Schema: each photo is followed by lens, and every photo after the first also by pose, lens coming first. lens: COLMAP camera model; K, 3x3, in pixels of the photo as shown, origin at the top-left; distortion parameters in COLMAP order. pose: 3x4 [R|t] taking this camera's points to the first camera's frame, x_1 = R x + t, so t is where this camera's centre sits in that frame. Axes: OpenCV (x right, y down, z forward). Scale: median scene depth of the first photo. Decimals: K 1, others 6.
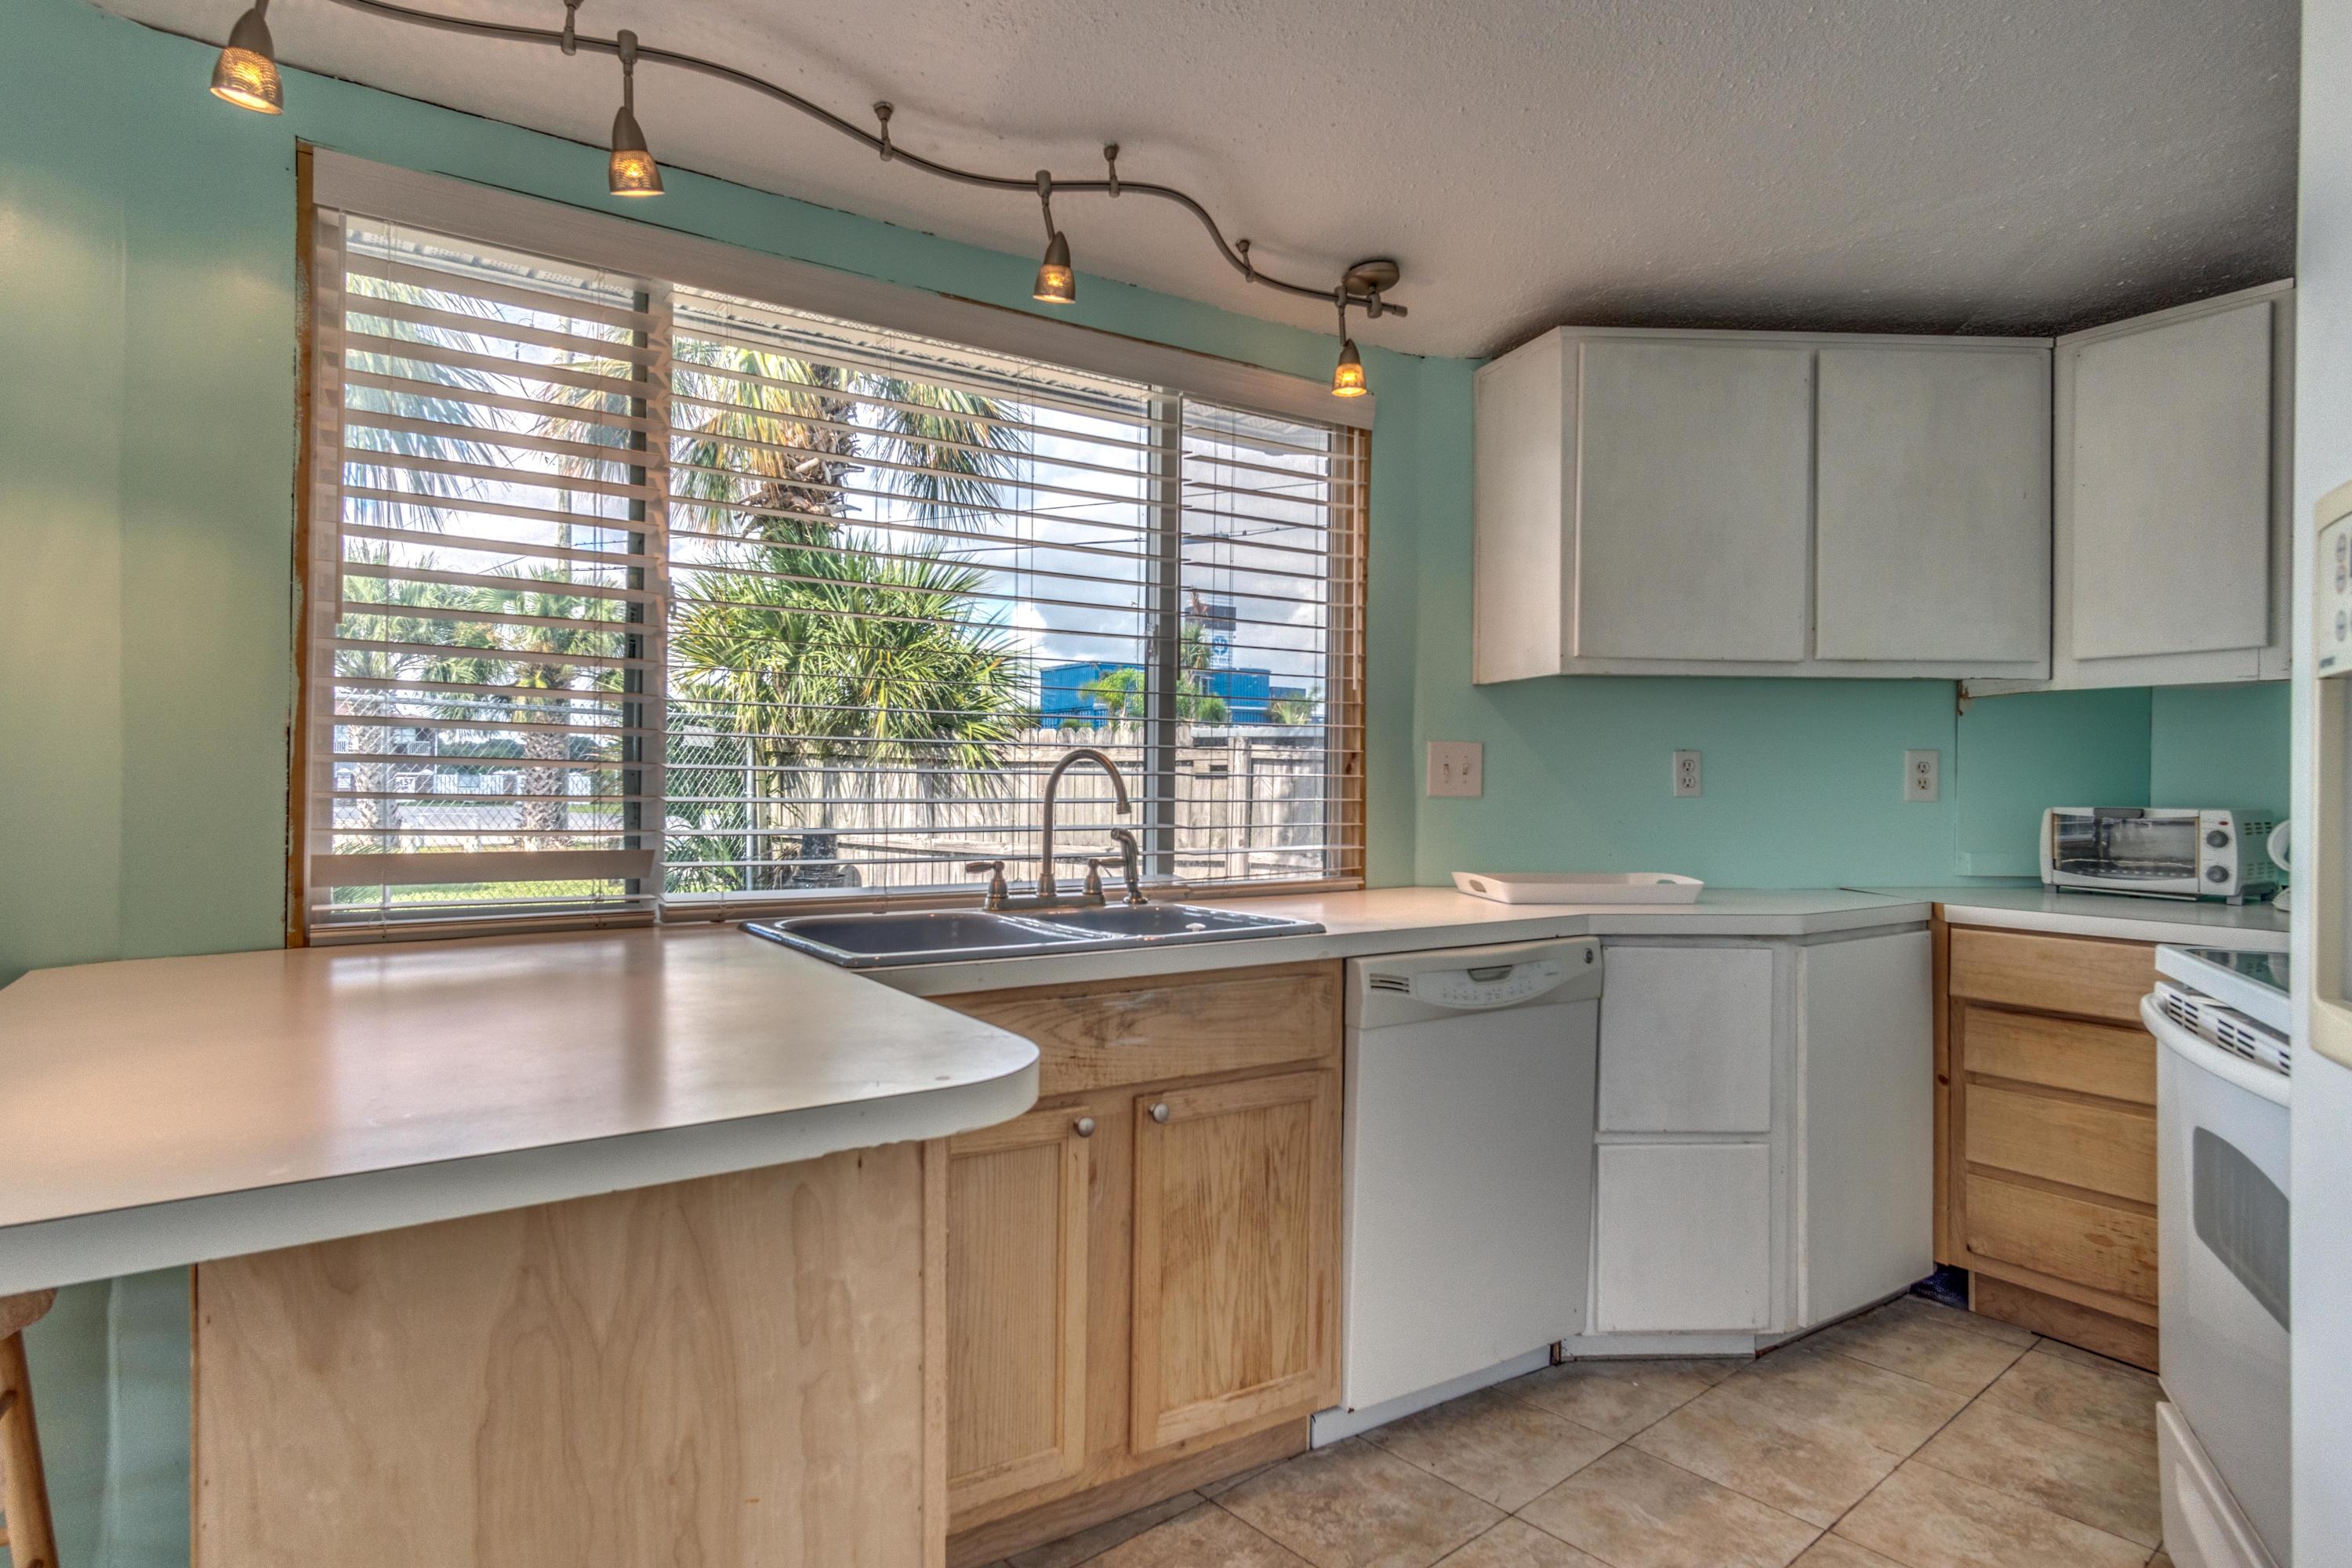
lens RADIAL K [[1239.2, 0, 1138.7], [0, 1239.2, 783.0], [0, 0, 1]] dist [0.015842, 0.000303]
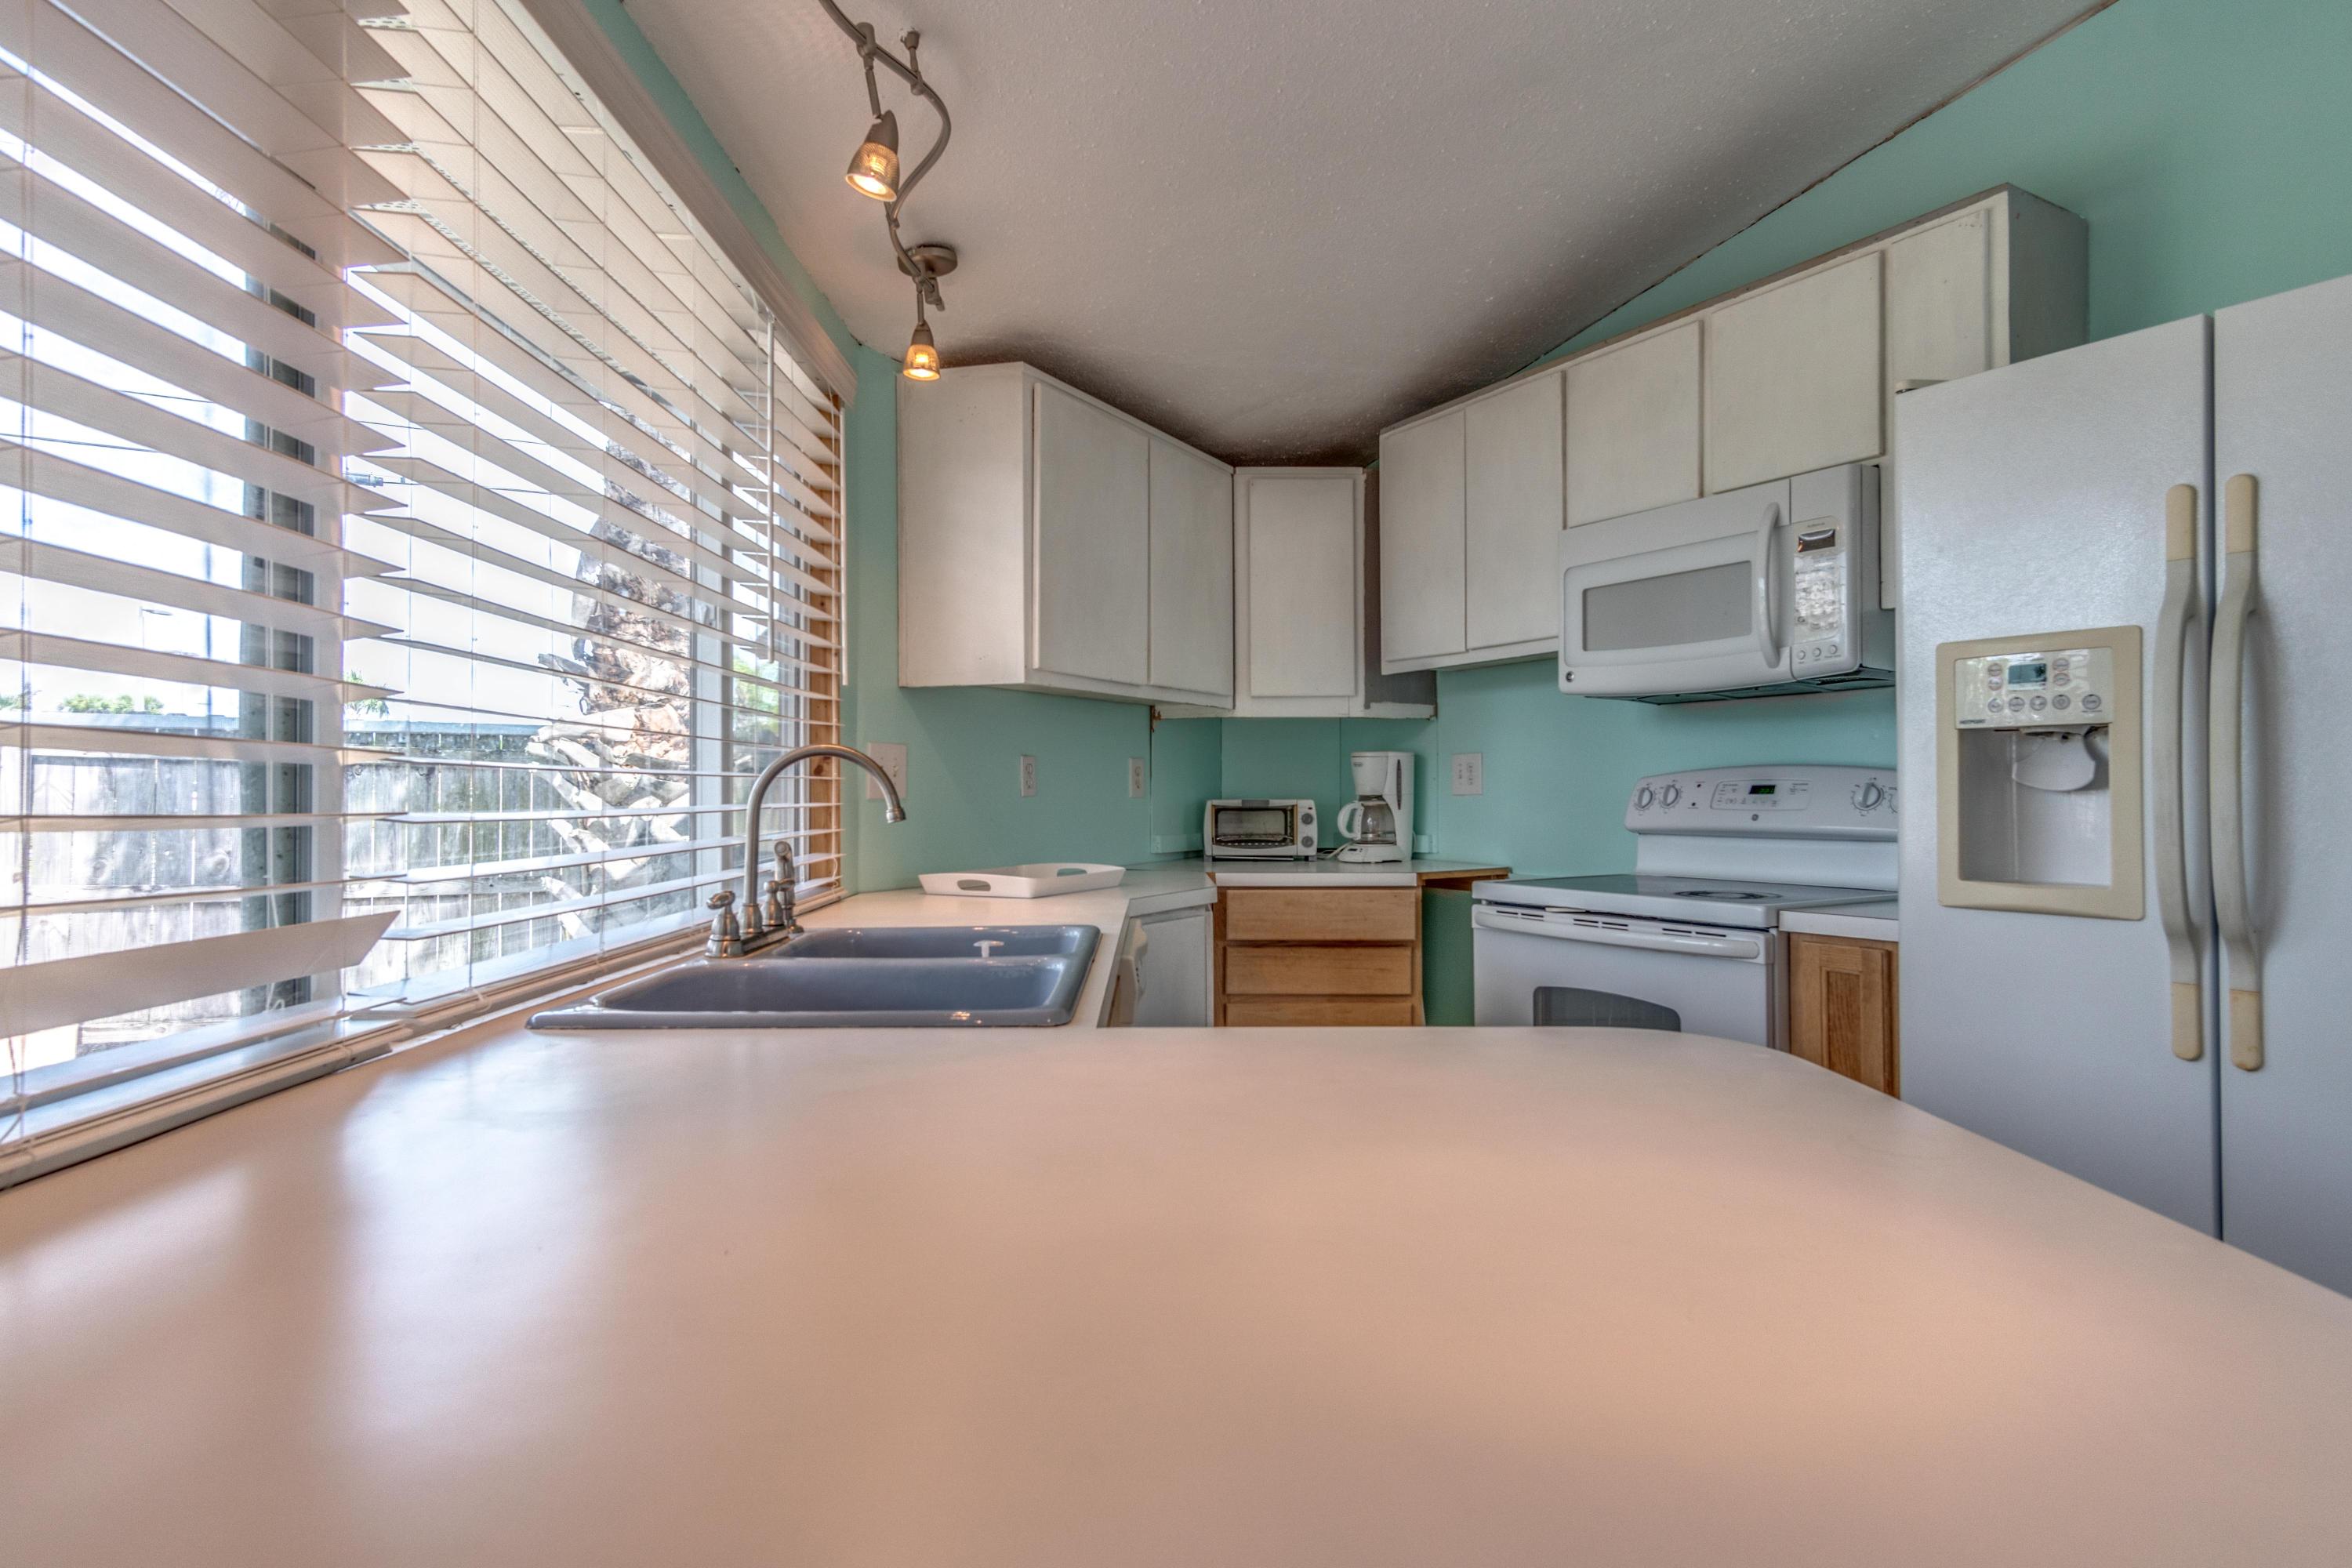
lens RADIAL K [[1239.2, 0, 1138.7], [0, 1239.2, 783.0], [0, 0, 1]] dist [0.015842, 0.000303]
pose [[0.559651, -0.004444, 0.828717, -0.499457], [0.007197, 0.999974, 0.000502, -0.001236], [-0.828697, 0.005683, 0.559668, 0.315152]]
